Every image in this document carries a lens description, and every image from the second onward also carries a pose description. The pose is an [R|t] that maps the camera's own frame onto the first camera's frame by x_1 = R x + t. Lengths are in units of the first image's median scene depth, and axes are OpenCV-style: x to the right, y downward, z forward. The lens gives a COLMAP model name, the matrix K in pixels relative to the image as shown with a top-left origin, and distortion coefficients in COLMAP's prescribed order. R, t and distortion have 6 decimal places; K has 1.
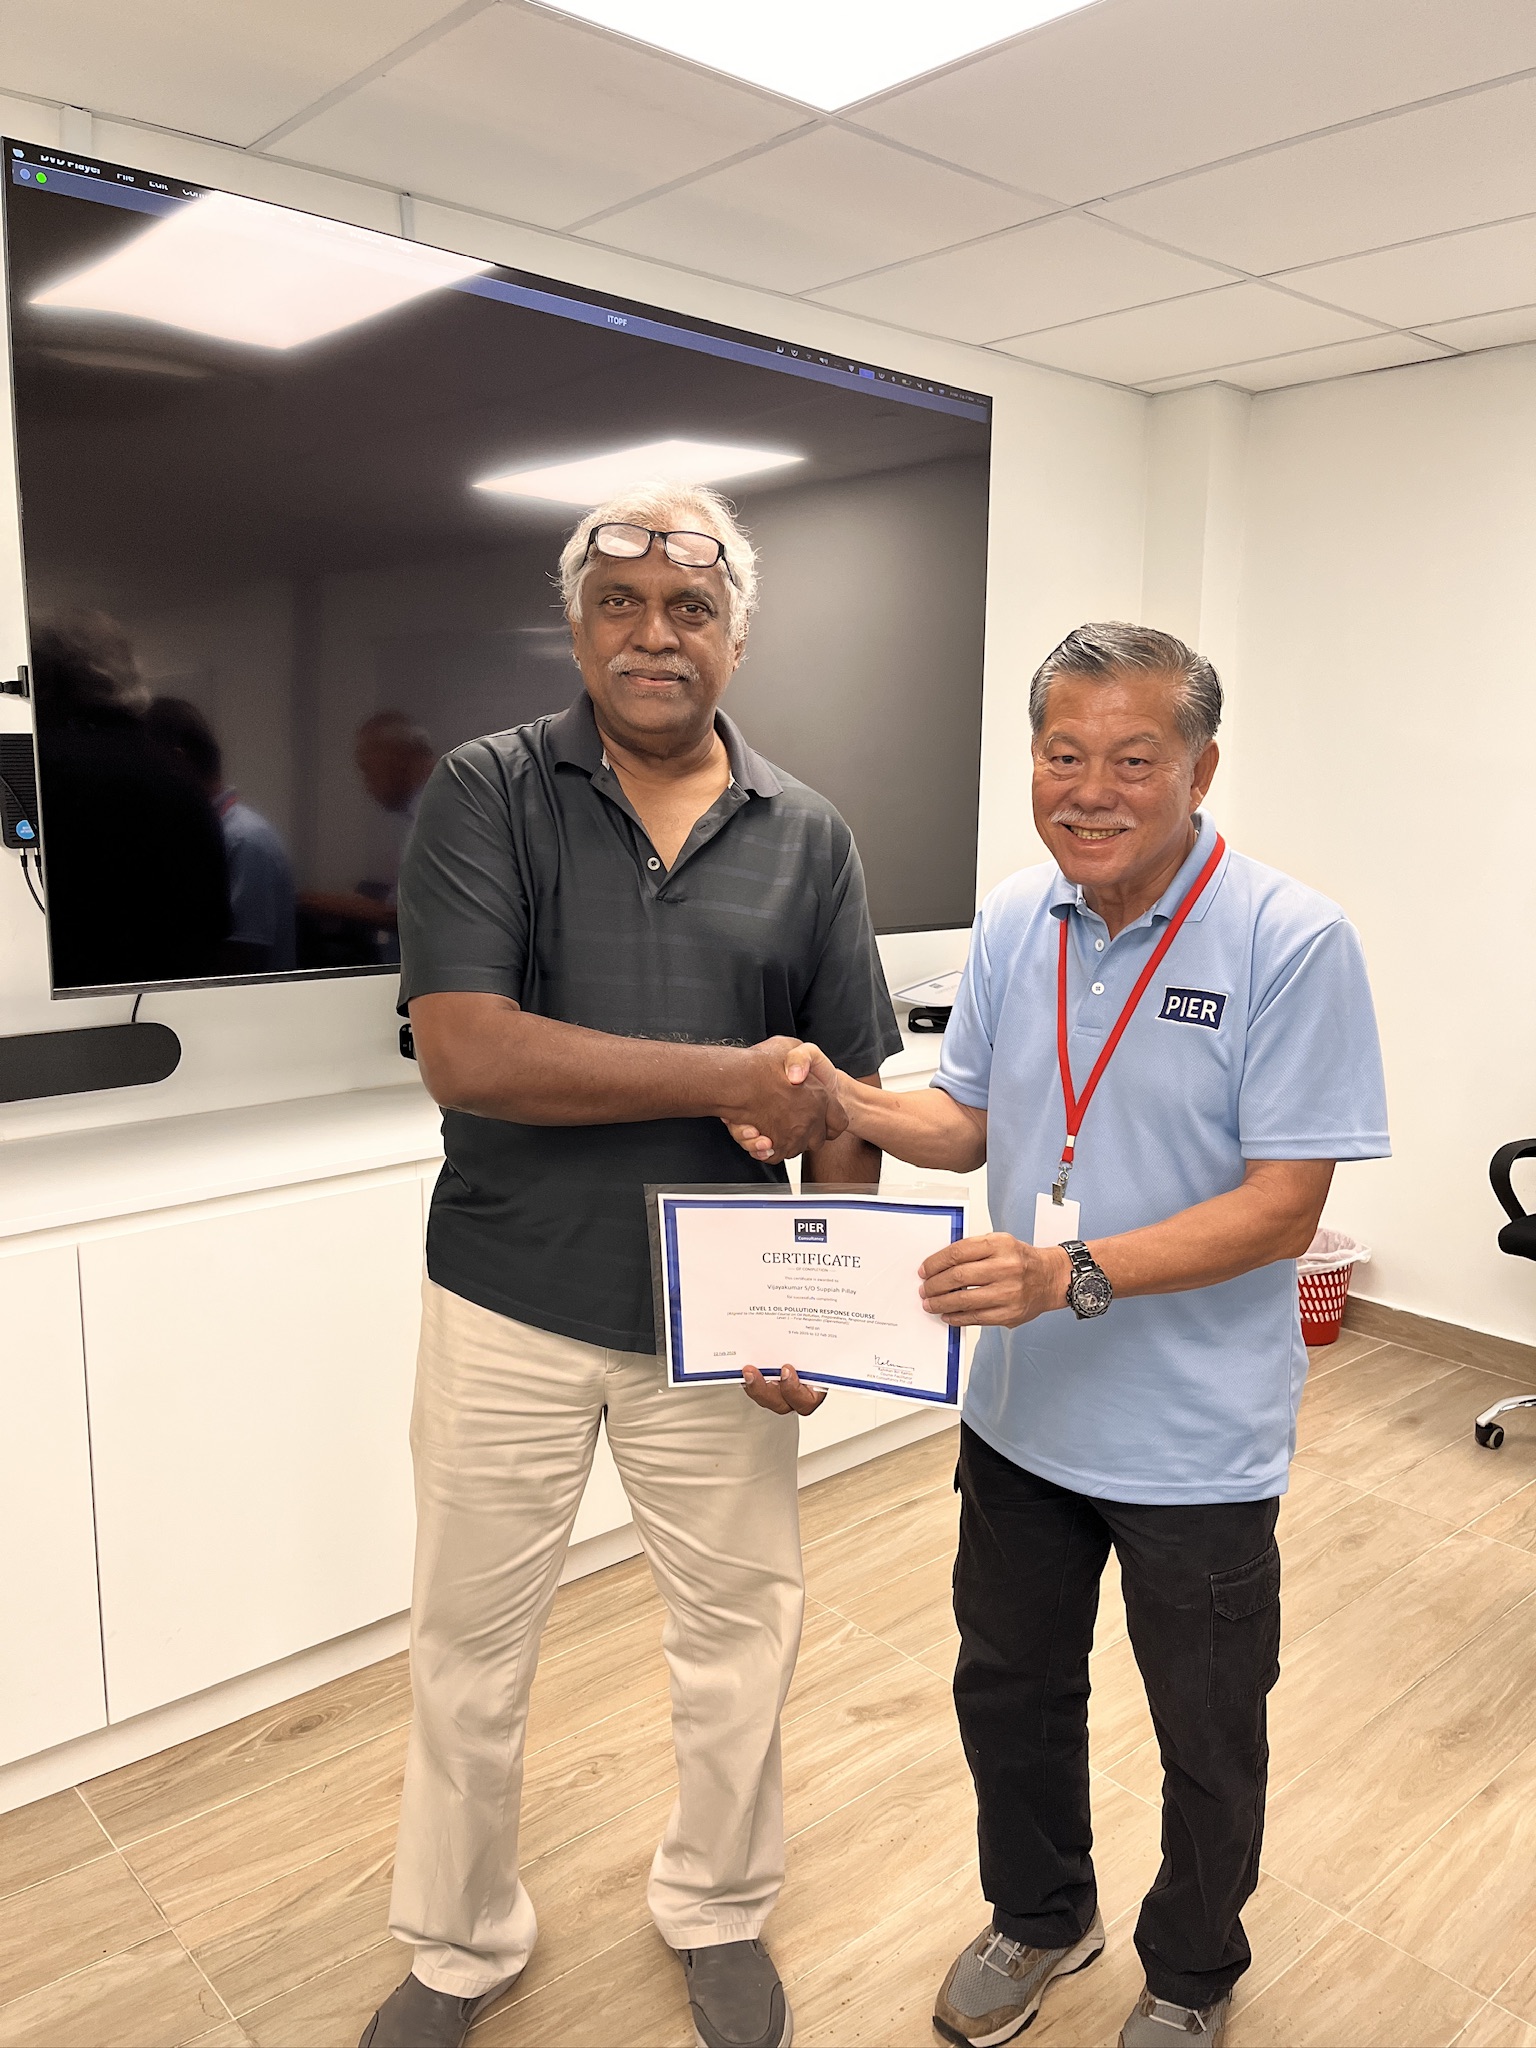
lens RADIAL K [[1546.1, 0, 761.5], [0, 1546.1, 1036.0], [0, 0, 1]] dist [0.079028, -0.117487]
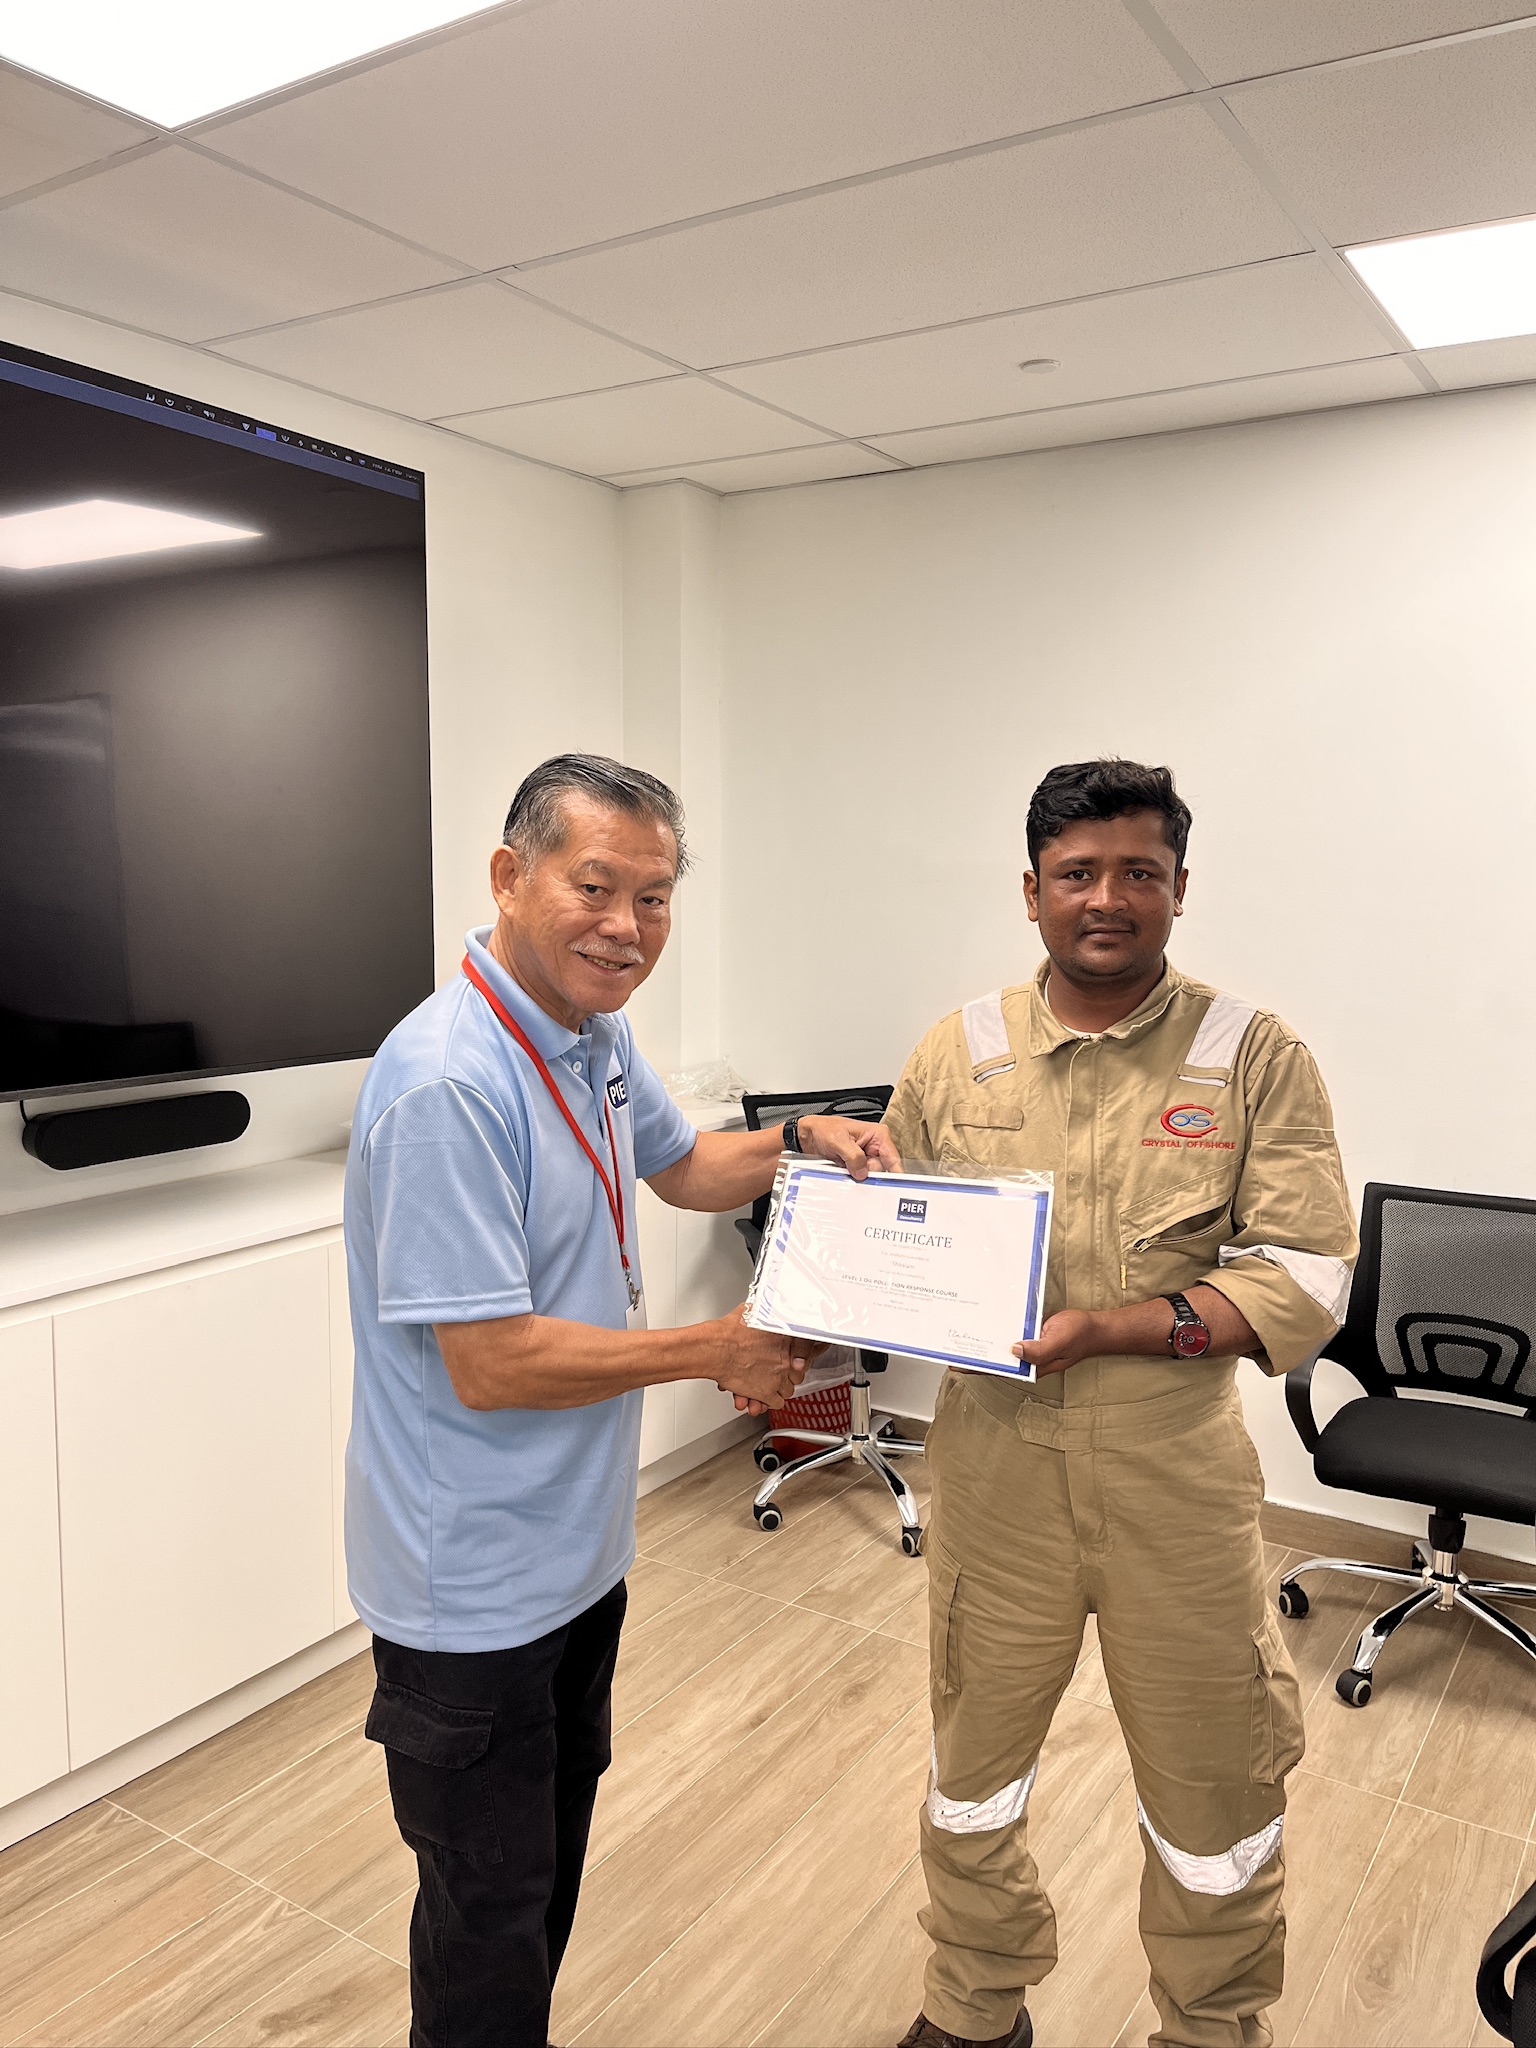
lens RADIAL K [[1546.1, 0, 762.5], [0, 1546.1, 1035.2], [0, 0, 1]] dist [0.079028, -0.117487]
pose [[0.962616, -0.030707, 0.269124, 0.090098], [0.045830, 0.997693, -0.050091, -0.027918], [-0.266965, 0.060552, 0.961802, 0.095139]]
